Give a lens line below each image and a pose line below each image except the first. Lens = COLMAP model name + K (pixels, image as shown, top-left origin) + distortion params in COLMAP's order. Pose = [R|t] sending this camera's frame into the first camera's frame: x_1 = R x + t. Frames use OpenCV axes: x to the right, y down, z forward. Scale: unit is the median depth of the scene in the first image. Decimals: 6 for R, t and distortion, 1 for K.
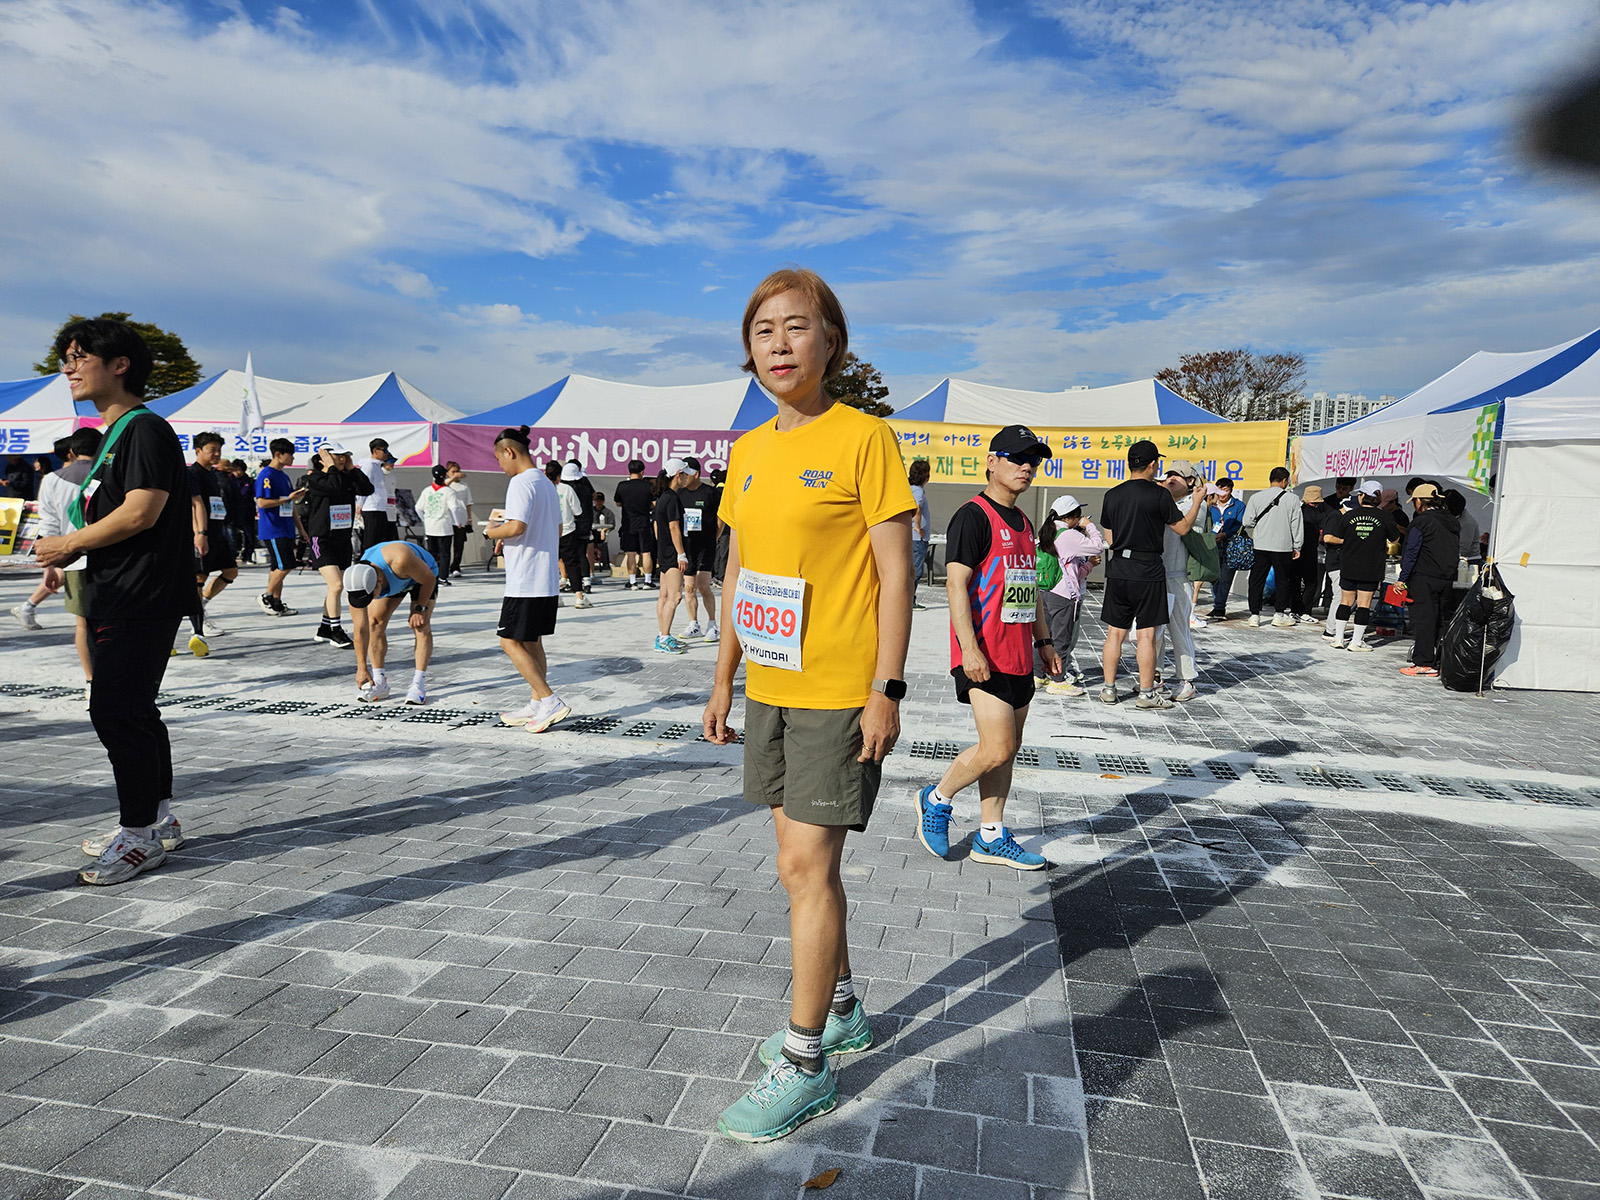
lens RADIAL K [[984.8, 0, 797.7], [0, 984.8, 621.0], [0, 0, 1]] dist [0.061590, -0.043156]
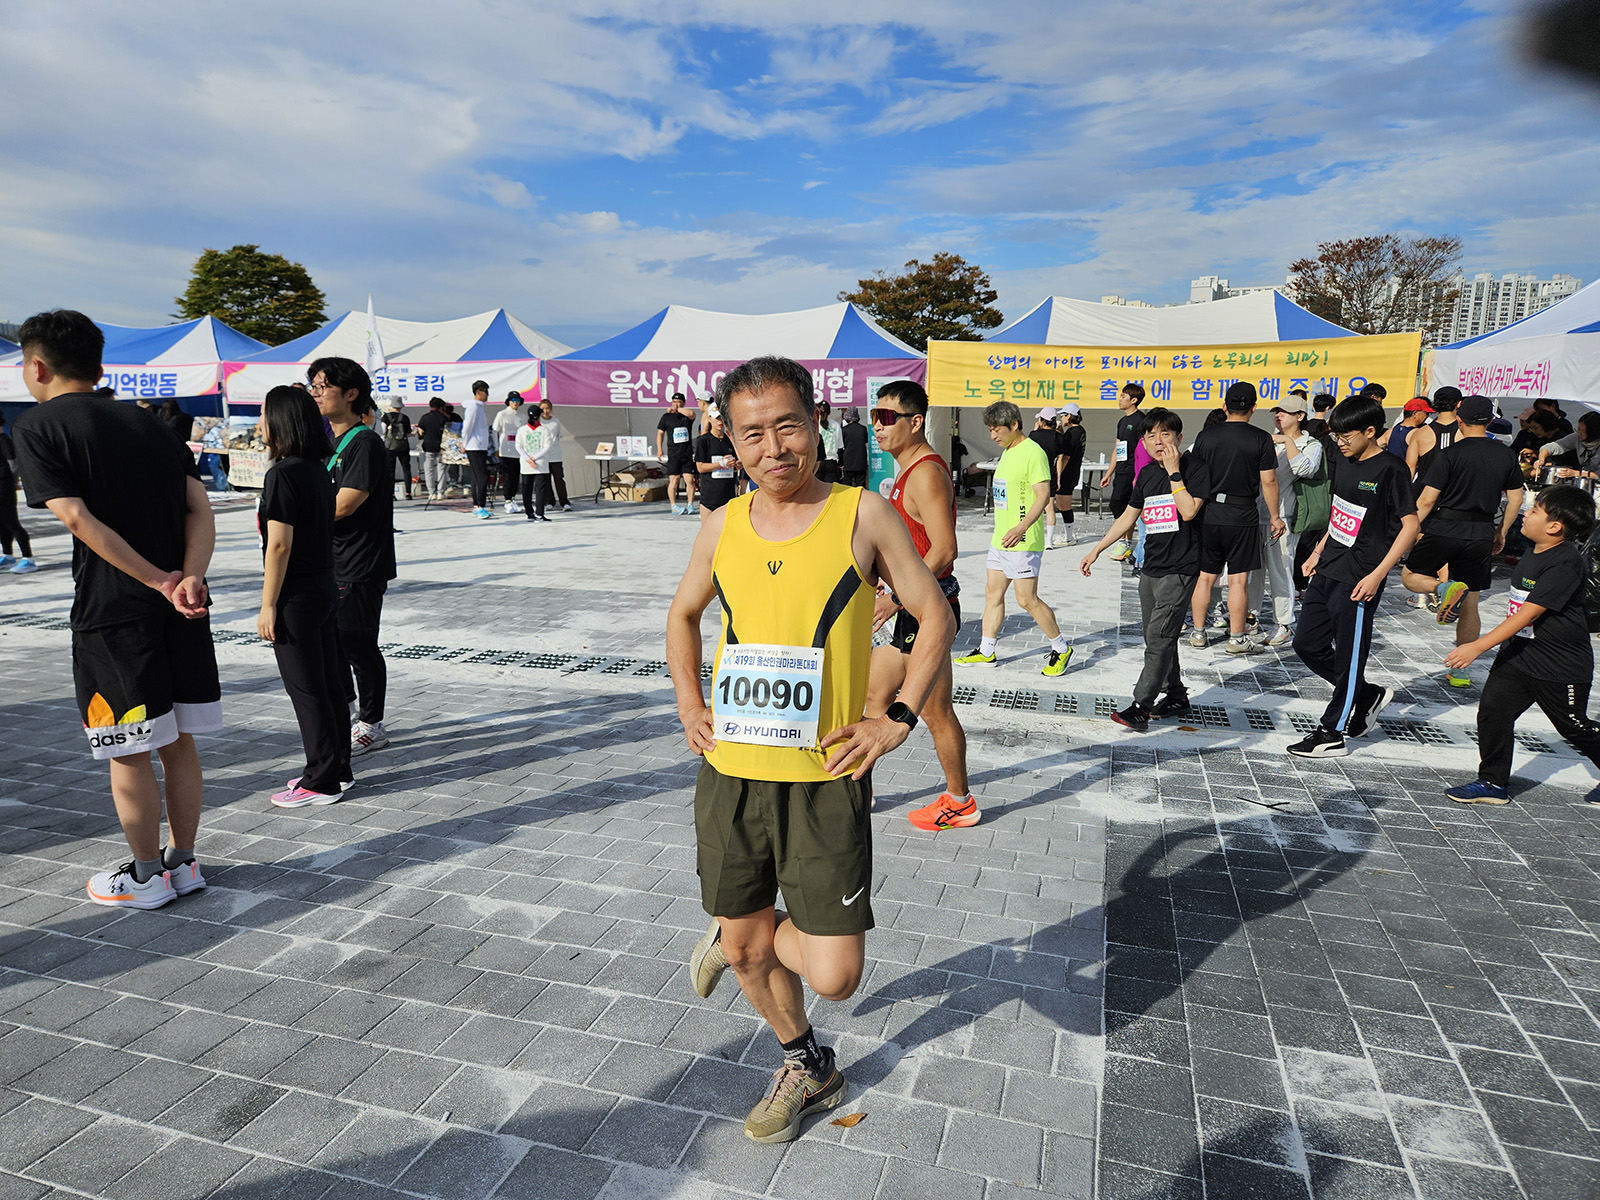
lens RADIAL K [[984.8, 0, 797.7], [0, 984.8, 621.0], [0, 0, 1]] dist [0.061590, -0.043156]
pose [[0.994307, -0.000655, -0.106552, 0.047861], [0.010032, 0.996115, 0.087492, -0.093184], [0.106080, -0.088063, 0.990450, -0.095042]]
